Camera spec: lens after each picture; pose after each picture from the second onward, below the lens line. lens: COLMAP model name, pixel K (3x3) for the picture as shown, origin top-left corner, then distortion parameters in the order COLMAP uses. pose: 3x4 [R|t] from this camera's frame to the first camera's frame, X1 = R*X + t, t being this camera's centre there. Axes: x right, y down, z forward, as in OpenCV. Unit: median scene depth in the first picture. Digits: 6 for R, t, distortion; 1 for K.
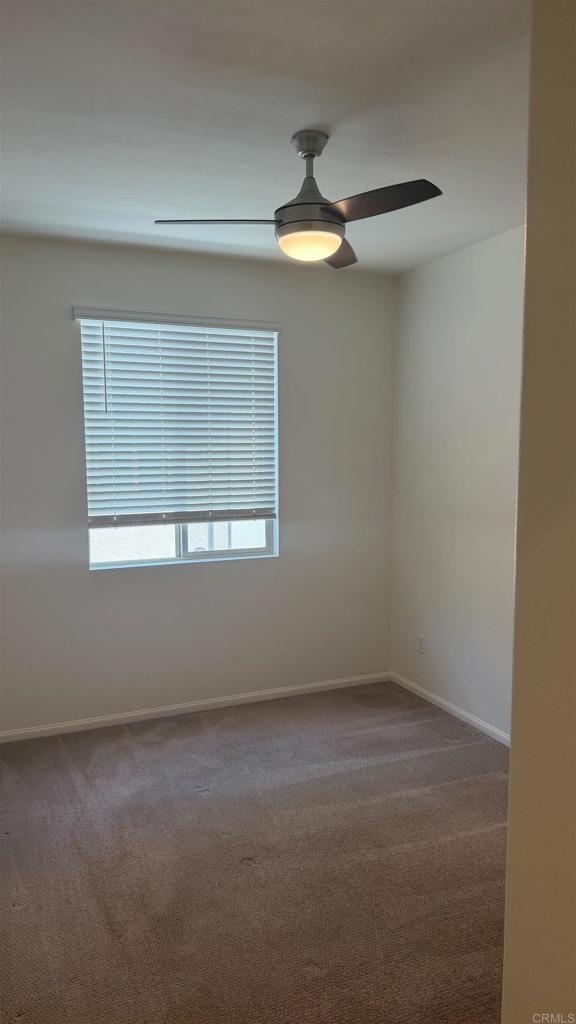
lens RADIAL K [[729.4, 0, 286.6], [0, 729.4, 511.7], [0, 0, 1]] dist [0.075737, -0.081797]
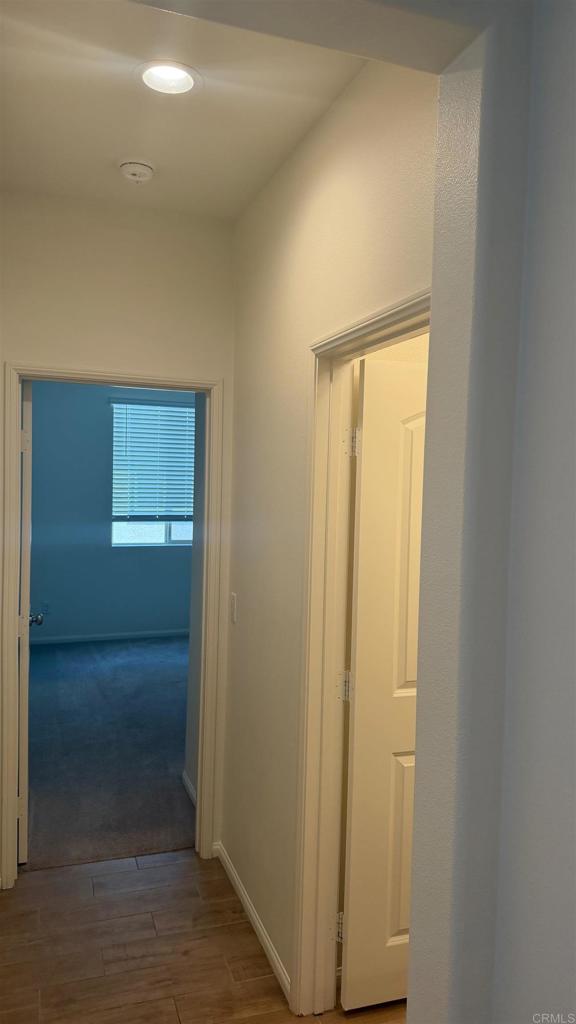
lens RADIAL K [[729.4, 0, 288.3], [0, 729.4, 508.3], [0, 0, 1]] dist [0.075737, -0.081797]
pose [[0.996694, 0.048765, -0.064983, 0.259305], [-0.049399, 0.998746, -0.008176, -0.016852], [0.064503, 0.011359, 0.997853, -0.711967]]
